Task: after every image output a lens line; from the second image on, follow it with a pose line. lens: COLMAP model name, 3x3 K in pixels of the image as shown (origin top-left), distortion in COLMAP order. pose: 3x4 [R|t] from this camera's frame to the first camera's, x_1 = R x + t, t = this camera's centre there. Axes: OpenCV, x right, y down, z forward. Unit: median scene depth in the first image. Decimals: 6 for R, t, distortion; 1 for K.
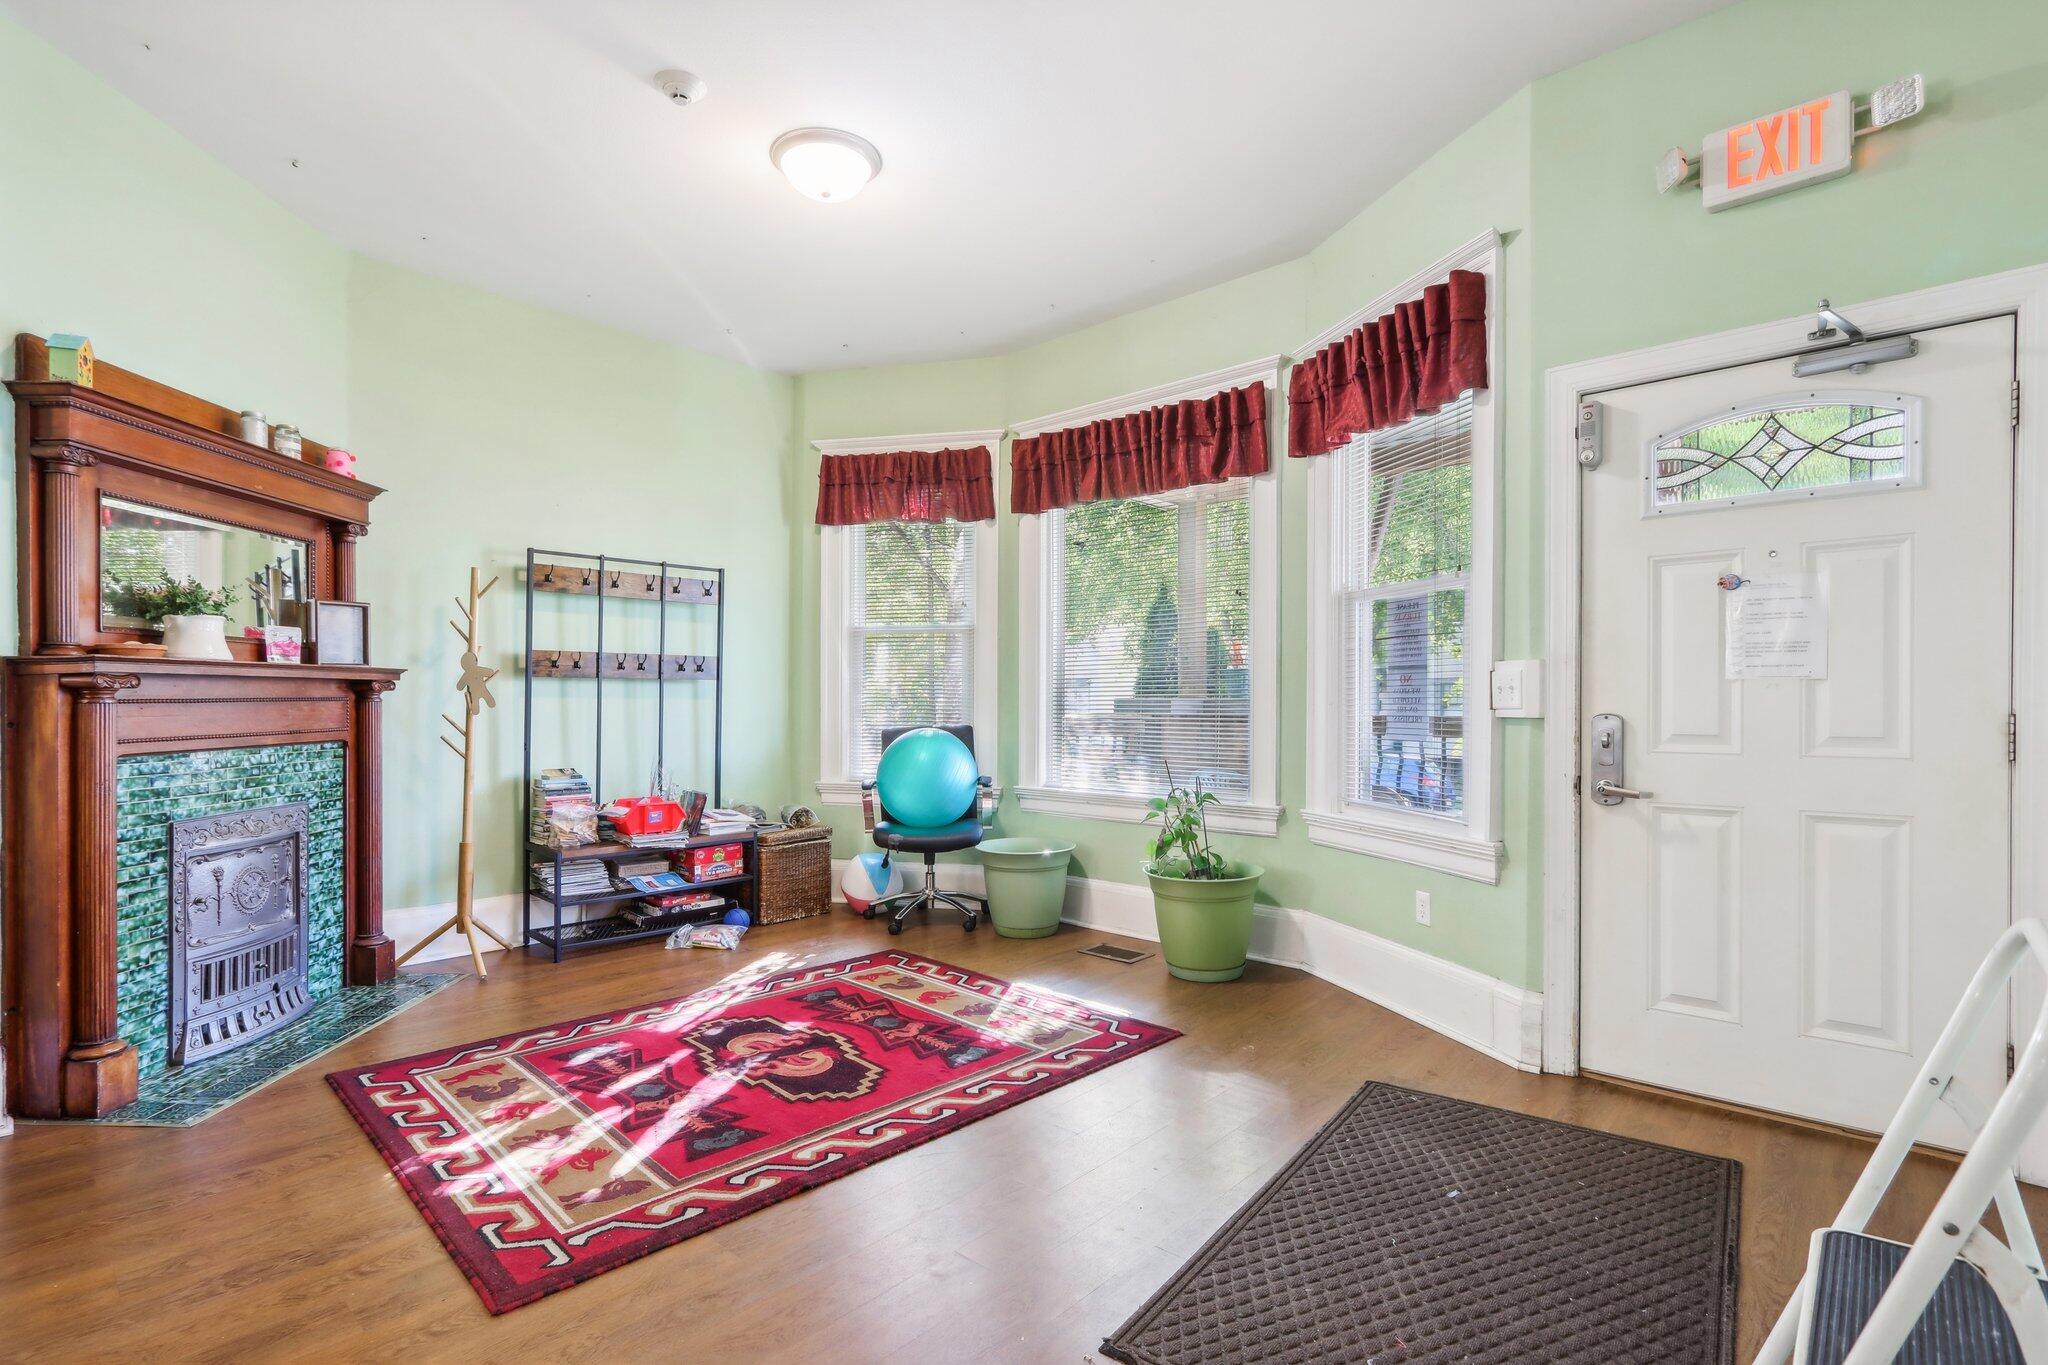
lens RADIAL K [[976.5, 0, 1018.0], [0, 976.5, 711.1], [0, 0, 1]] dist [-0.013778, 0.002516]
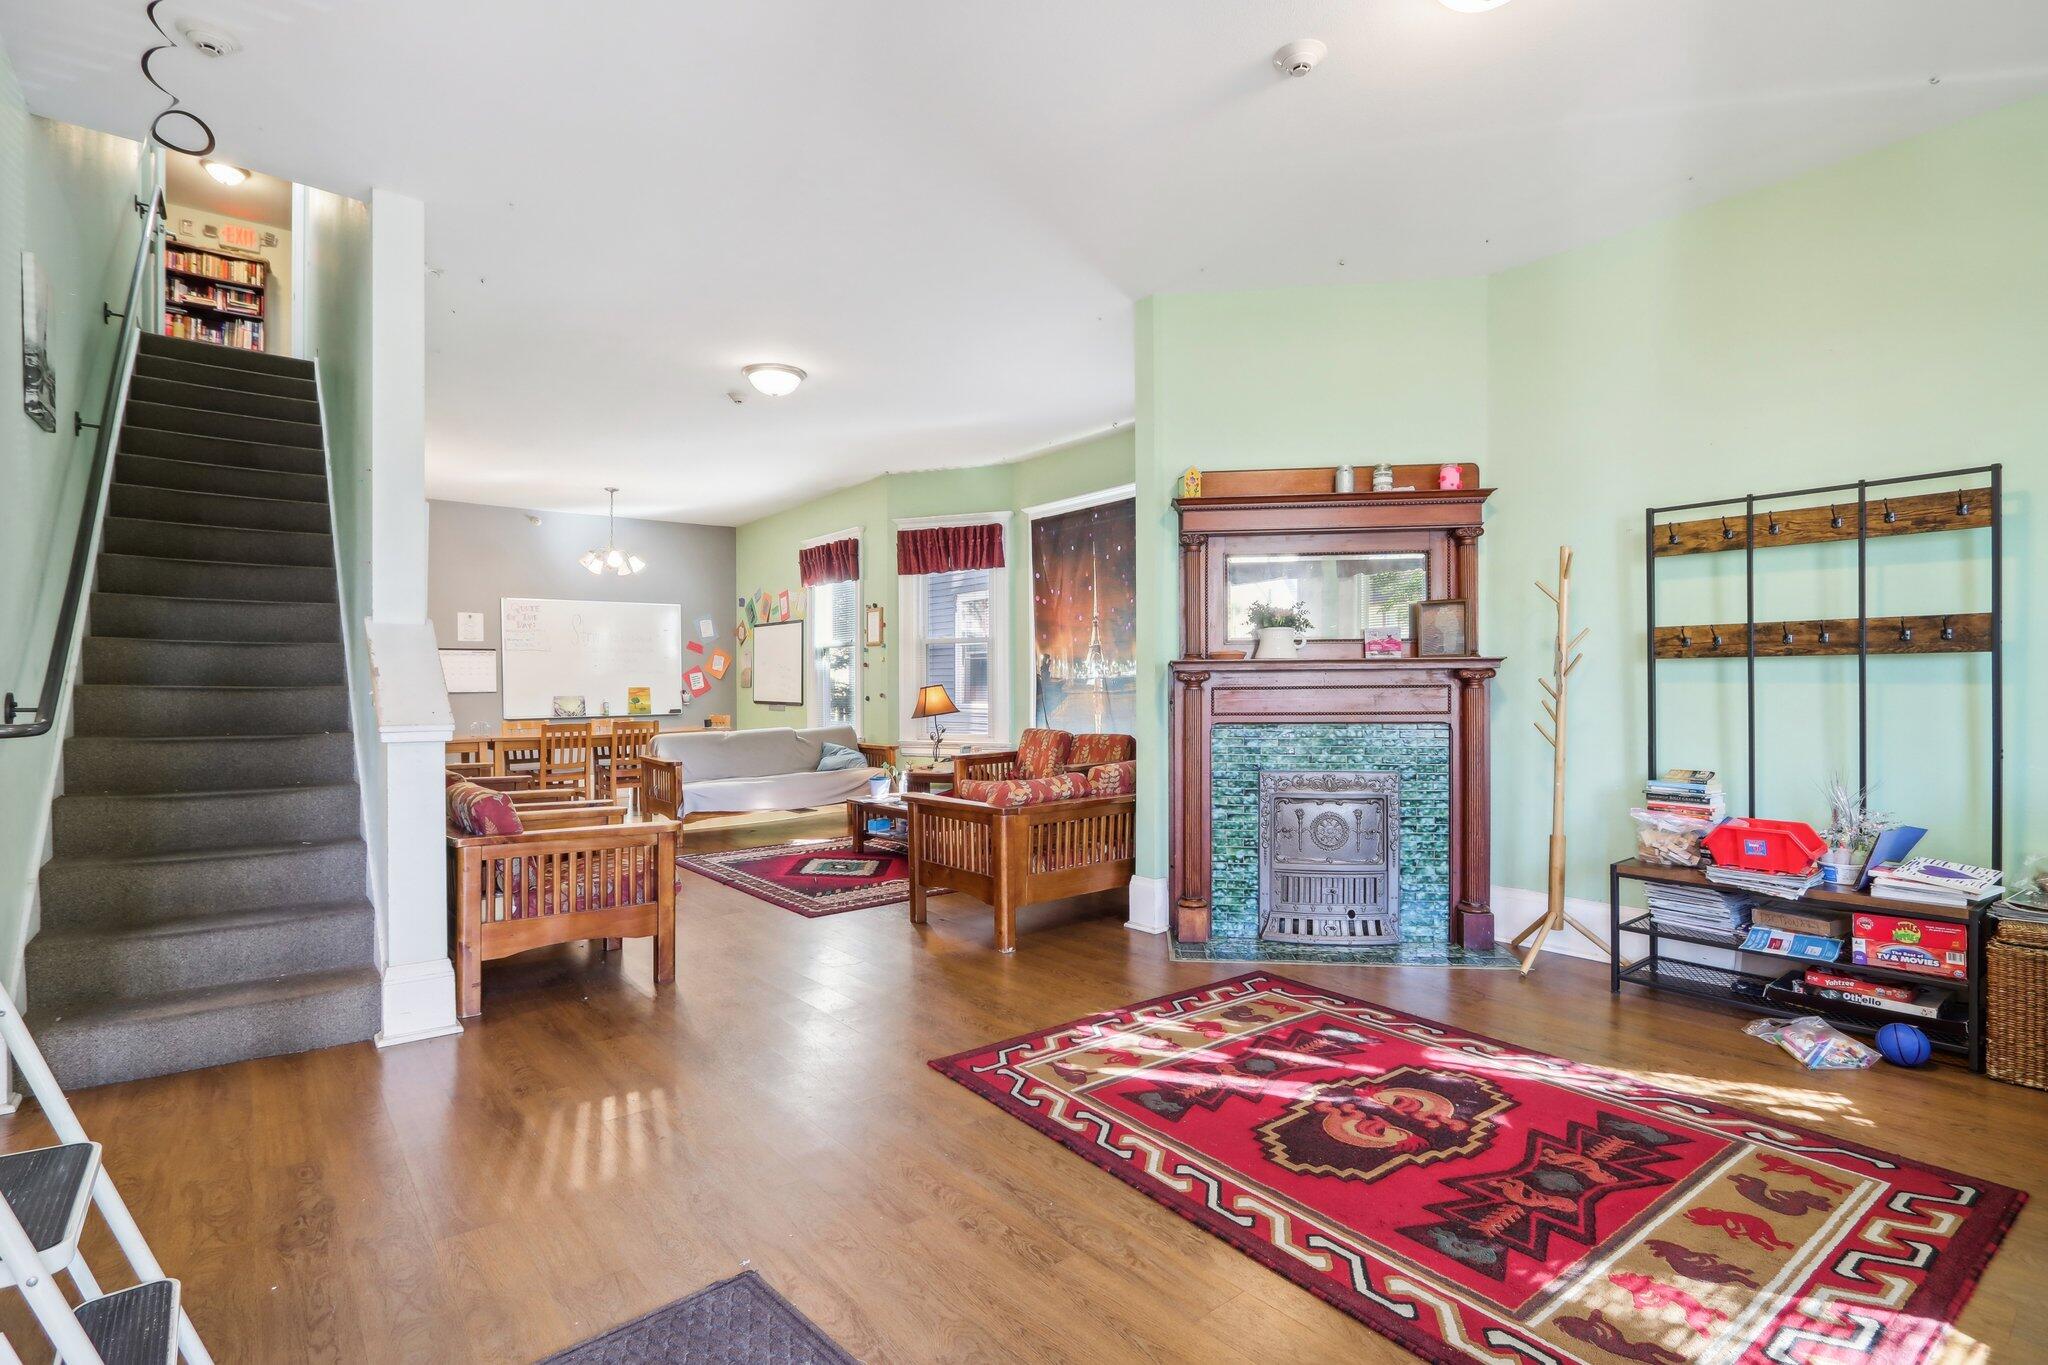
lens RADIAL K [[976.5, 0, 976.4], [0, 976.5, 700.6], [0, 0, 1]] dist [-0.013778, 0.002516]
pose [[-0.177644, 0.012814, -0.984011, 0.526012], [-0.007216, 0.999871, 0.014323, -0.007975], [0.984068, 0.009645, -0.177529, 0.674413]]
